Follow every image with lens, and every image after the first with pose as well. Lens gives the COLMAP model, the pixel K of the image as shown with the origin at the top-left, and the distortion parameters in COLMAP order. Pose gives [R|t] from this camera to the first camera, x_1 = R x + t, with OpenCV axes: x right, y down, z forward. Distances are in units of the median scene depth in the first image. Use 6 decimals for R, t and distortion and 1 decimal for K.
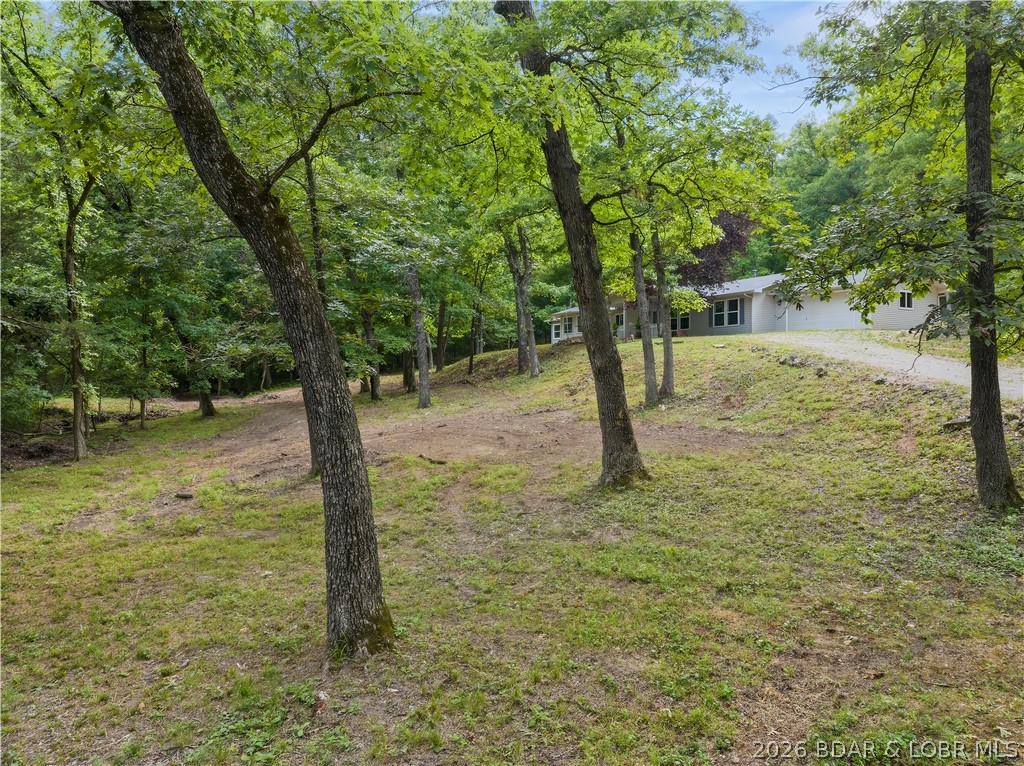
lens RADIAL K [[724.7, 0, 513.5], [0, 724.7, 383.1], [0, 0, 1]] dist [-0.032043, -0.001799]
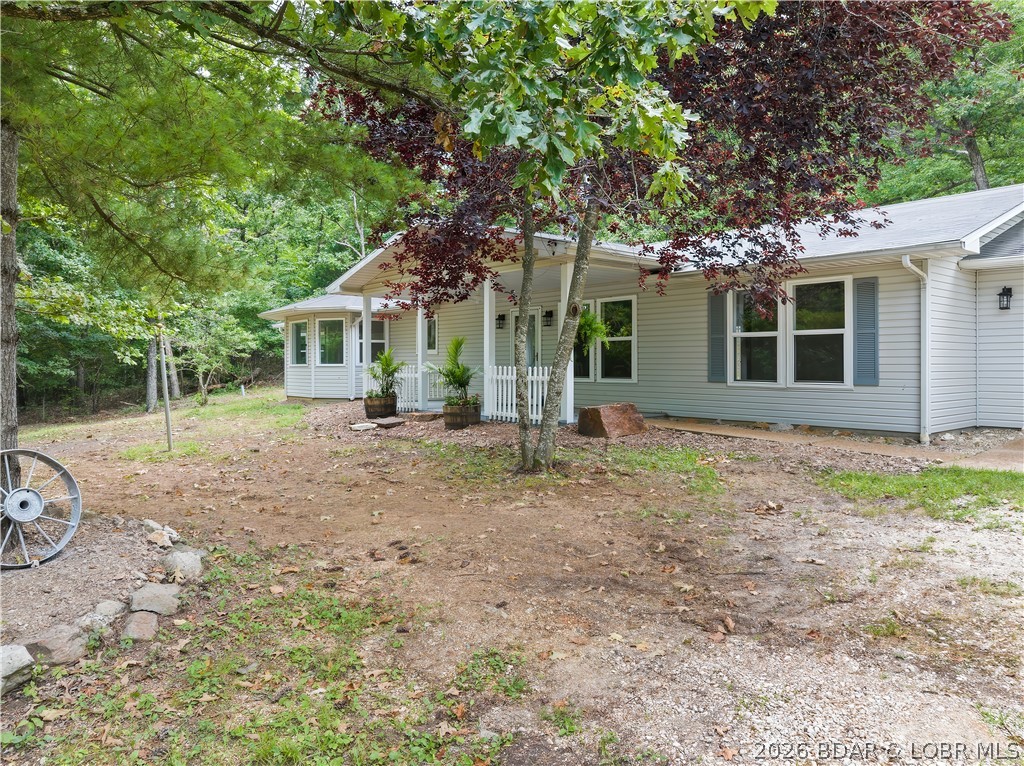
lens RADIAL K [[724.7, 0, 513.0], [0, 724.7, 378.4], [0, 0, 1]] dist [-0.032043, -0.001799]
pose [[0.986997, -0.003796, 0.160696, 0.159096], [0.000602, 0.999801, 0.019916, -0.087656], [-0.160740, -0.019560, 0.986803, 0.771159]]
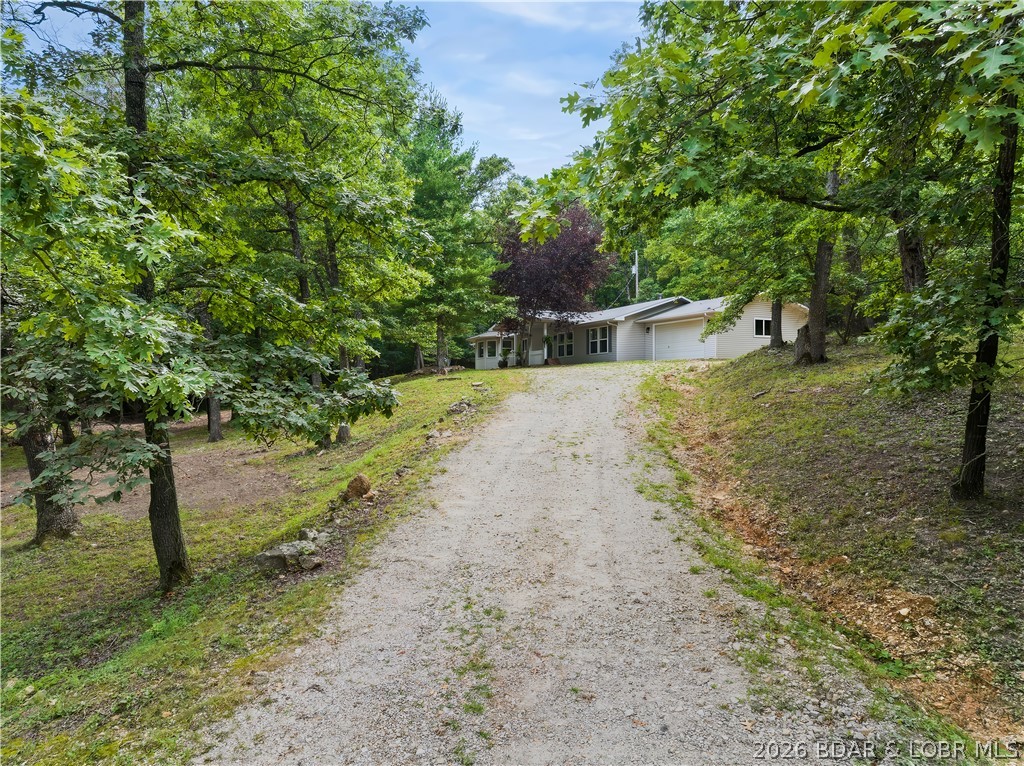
lens RADIAL K [[724.7, 0, 509.6], [0, 724.7, 384.3], [0, 0, 1]] dist [-0.032043, -0.001799]
pose [[0.995361, 0.000346, -0.096208, 0.271032], [-0.001716, 0.999898, -0.014158, -0.022586], [0.096193, 0.014257, 0.995261, -0.002555]]
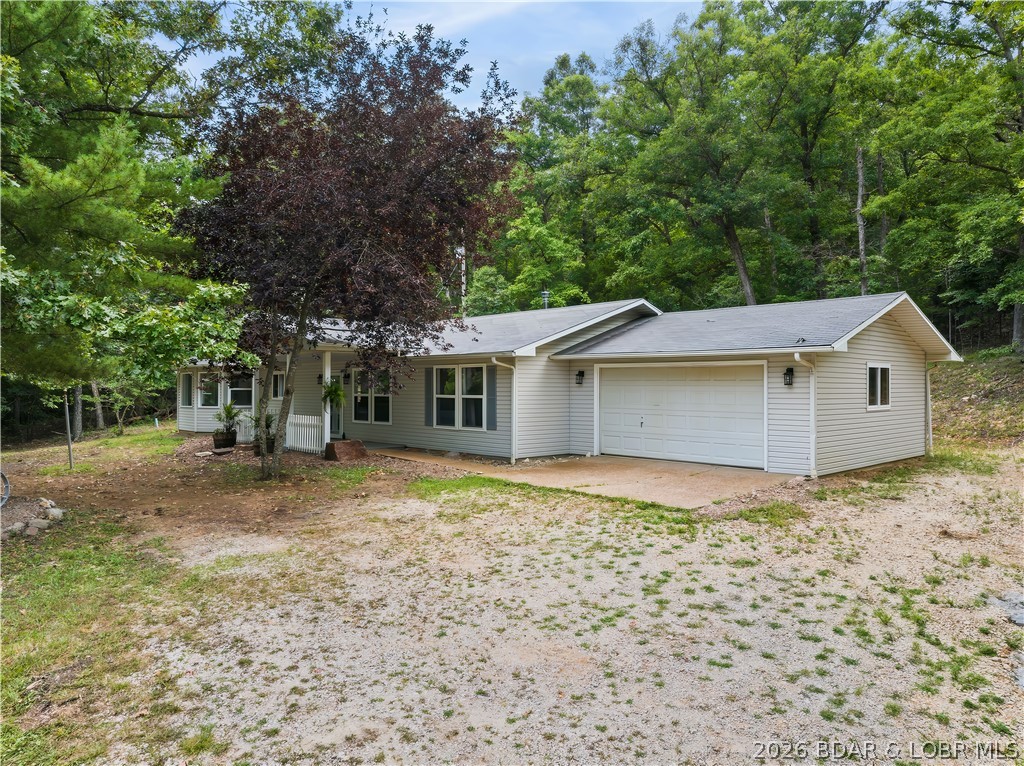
lens RADIAL K [[724.7, 0, 511.5], [0, 724.7, 381.9], [0, 0, 1]] dist [-0.032043, -0.001799]
pose [[0.975371, 0.005308, 0.220507, 0.233957], [-0.003120, 0.999942, -0.010271, -0.102904], [-0.220548, 0.009330, 0.975331, 0.591764]]
